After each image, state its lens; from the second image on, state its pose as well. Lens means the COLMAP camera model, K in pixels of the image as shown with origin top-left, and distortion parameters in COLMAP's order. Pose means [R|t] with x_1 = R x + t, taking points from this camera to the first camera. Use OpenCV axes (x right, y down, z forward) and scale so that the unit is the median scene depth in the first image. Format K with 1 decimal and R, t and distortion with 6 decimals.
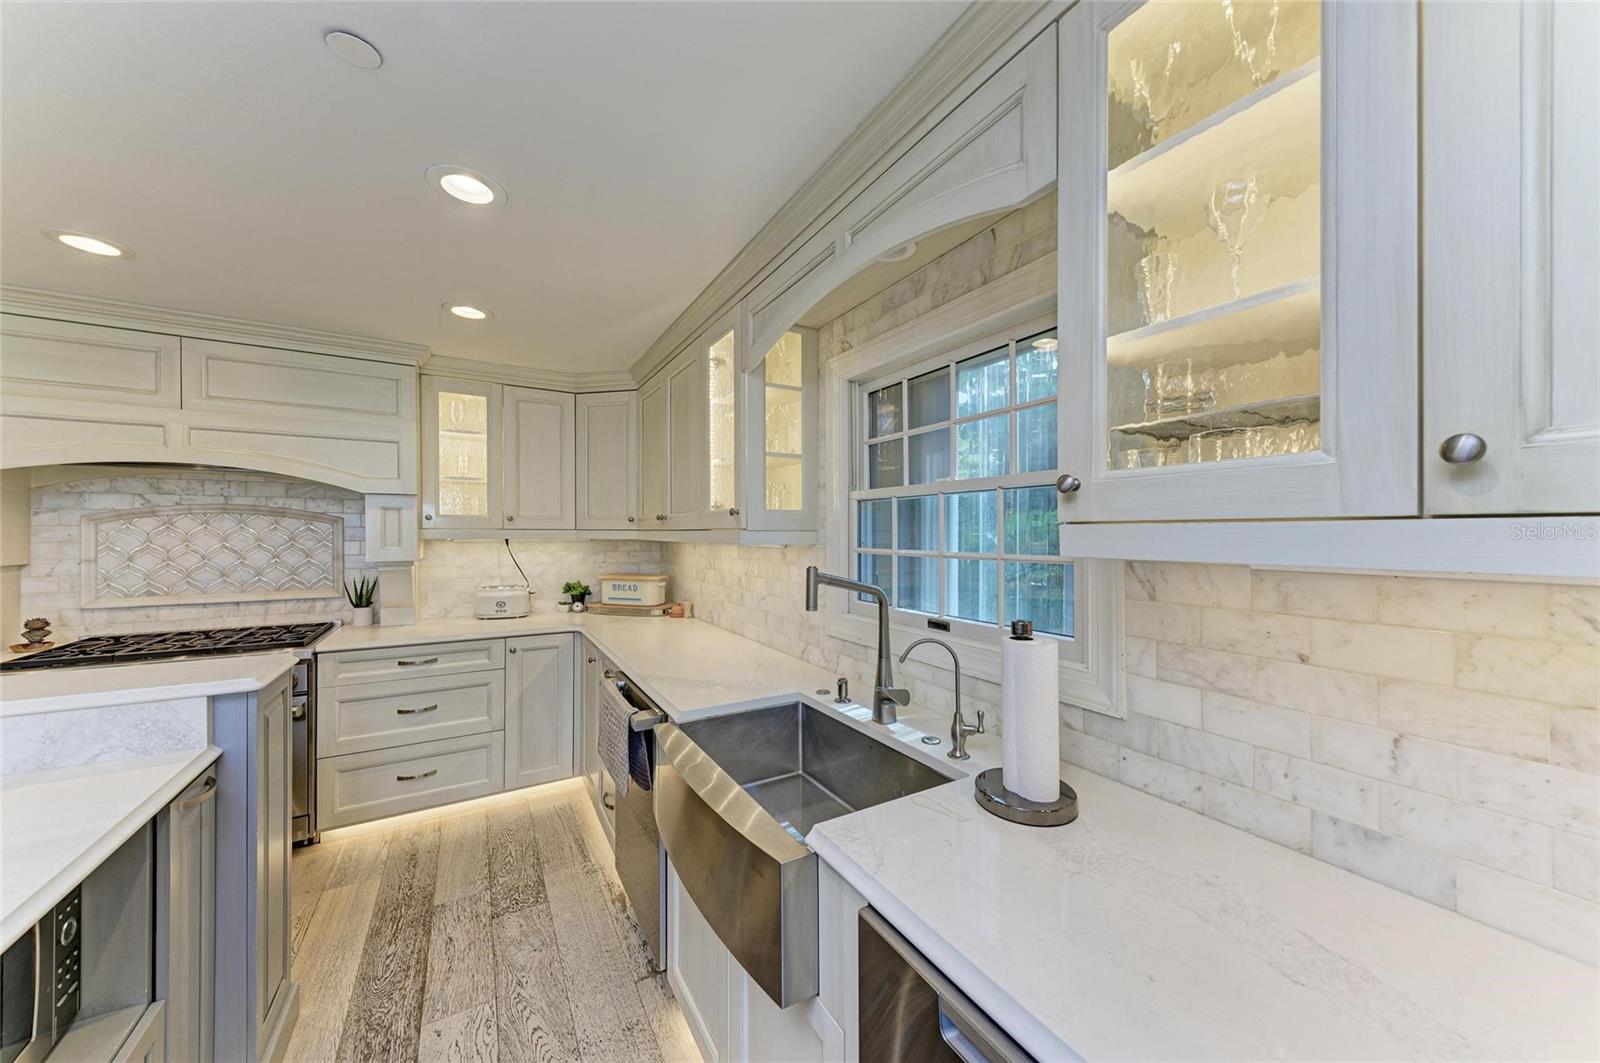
lens RADIAL K [[535.9, 0, 800.0], [0, 535.9, 531.5], [0, 0, 1]] dist [0.000667, -0.000176]
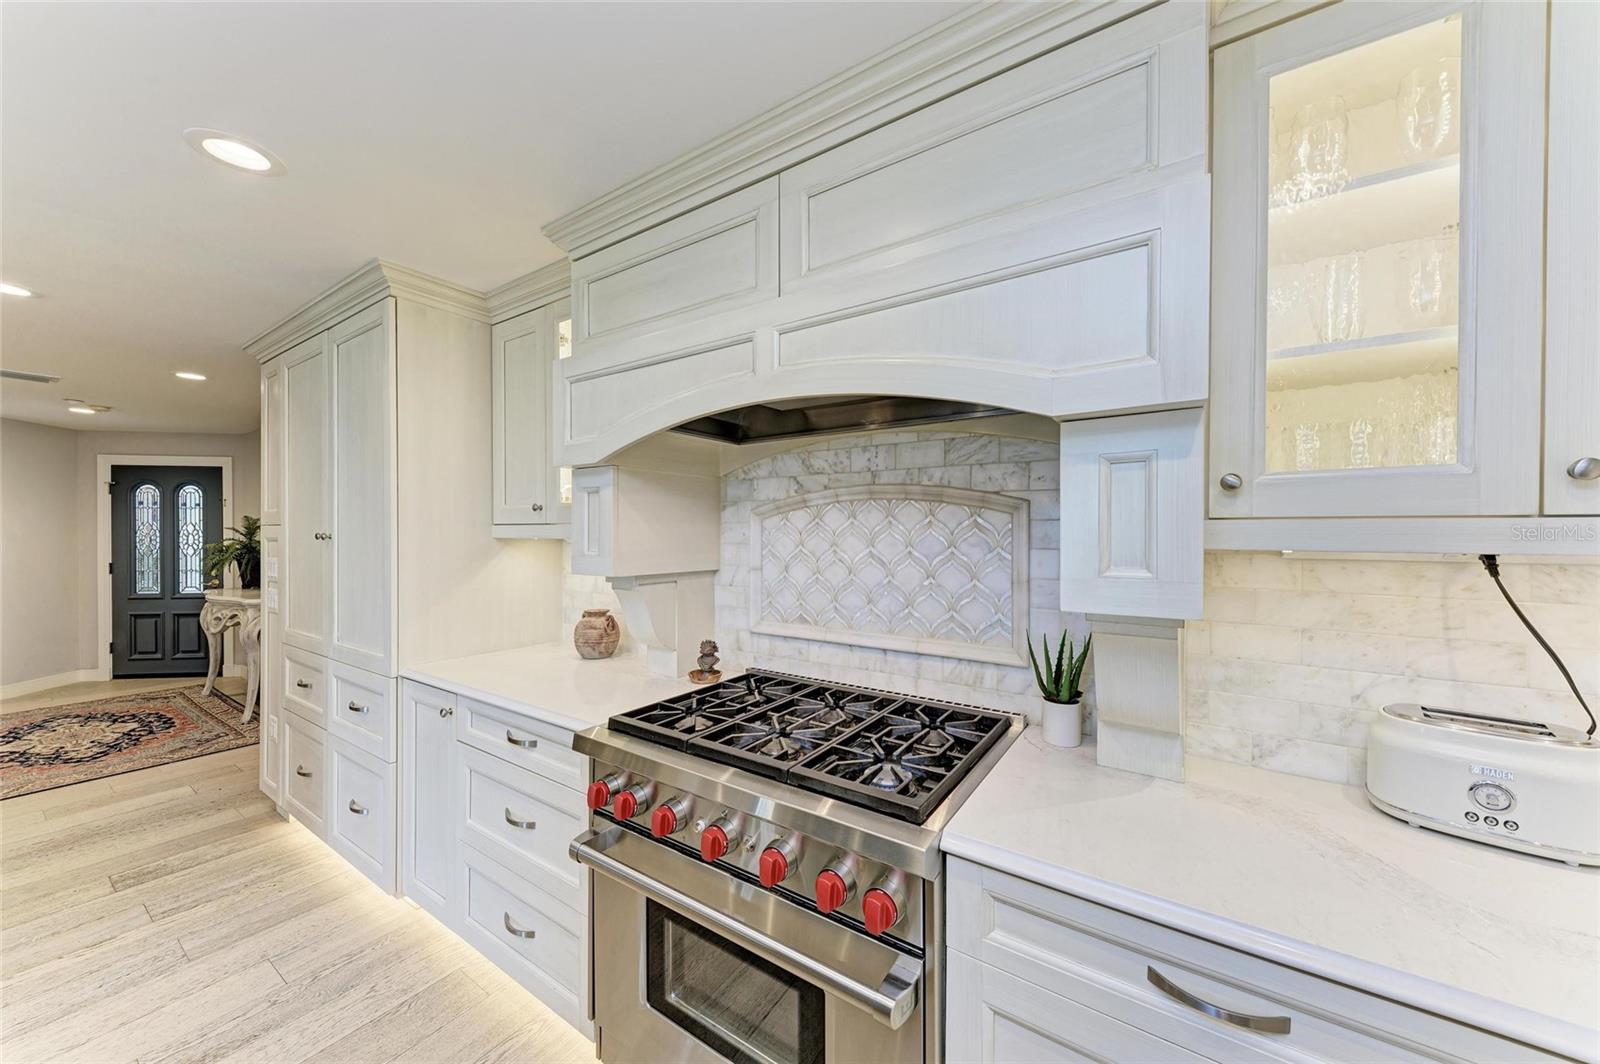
lens RADIAL K [[586.4, 0, 796.9], [0, 586.4, 534.4], [0, 0, 1]] dist [0.029164, -0.000032]
pose [[0.412048, 0.003211, -0.911156, -0.525129], [-0.004948, 0.999987, 0.001287, 0.004978], [0.911149, 0.003978, 0.412059, 0.681150]]
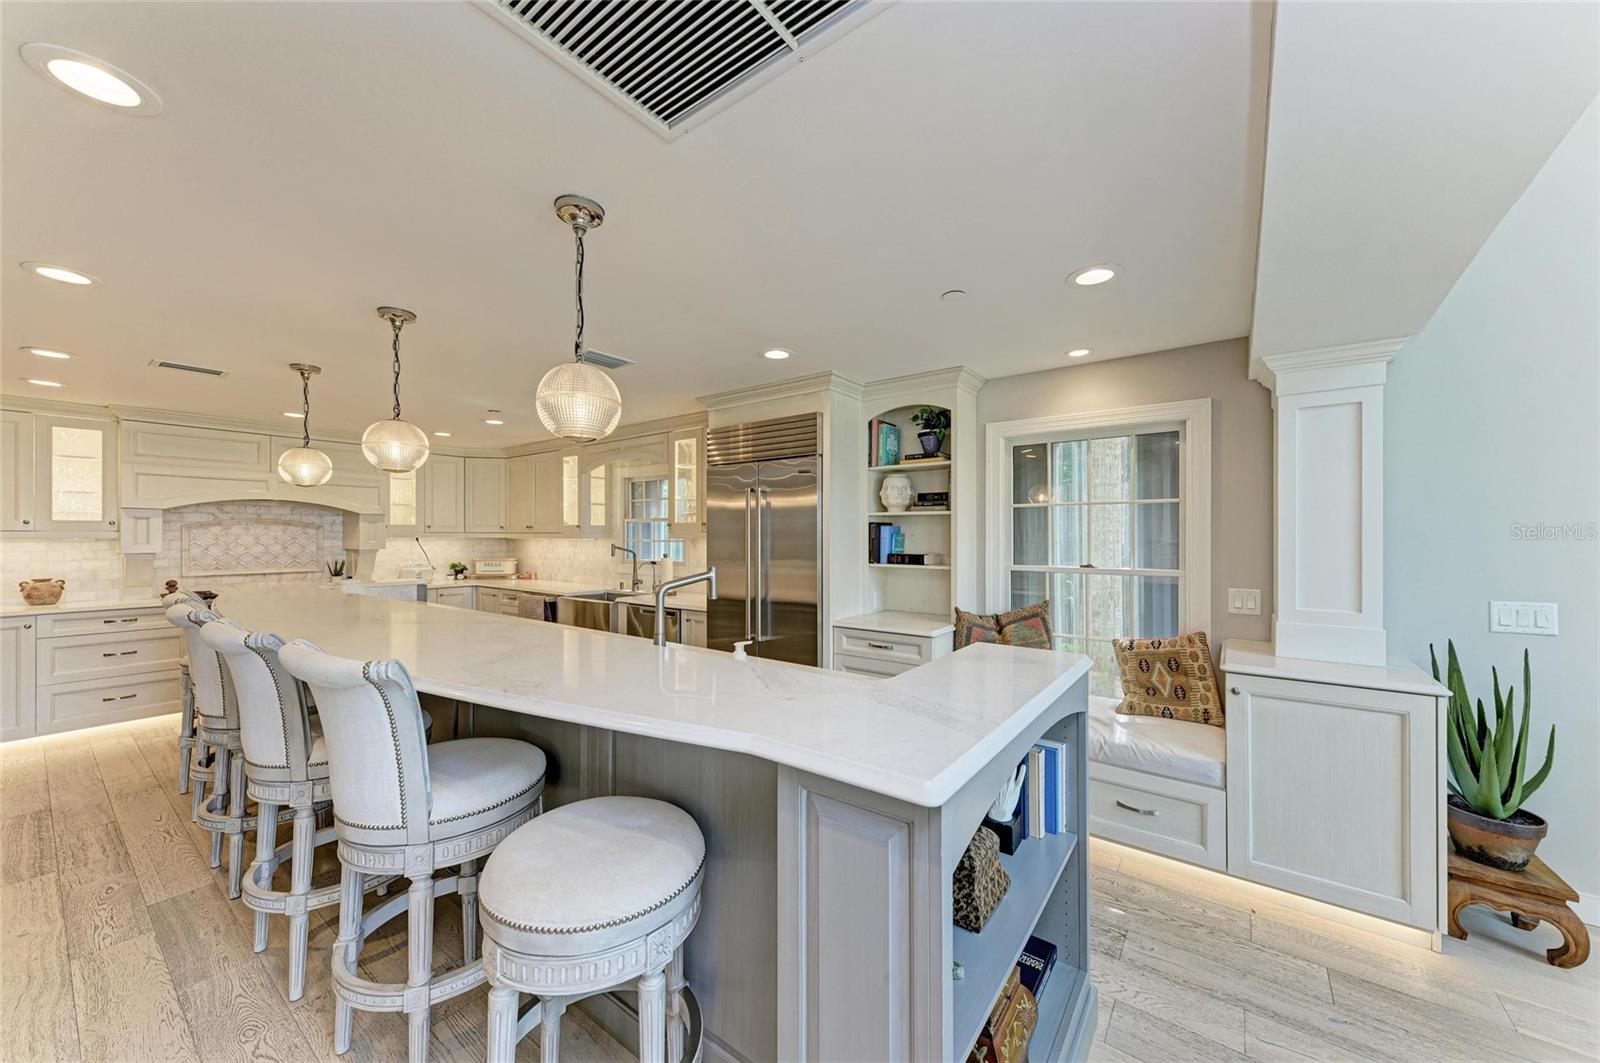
lens RADIAL K [[586.4, 0, 796.9], [0, 586.4, 533.9], [0, 0, 1]] dist [0.029164, -0.000032]
pose [[0.927230, -0.002386, 0.374485, -0.162793], [0.001478, 0.999995, 0.002710, -0.002605], [-0.374489, -0.001959, 0.927229, -1.609901]]
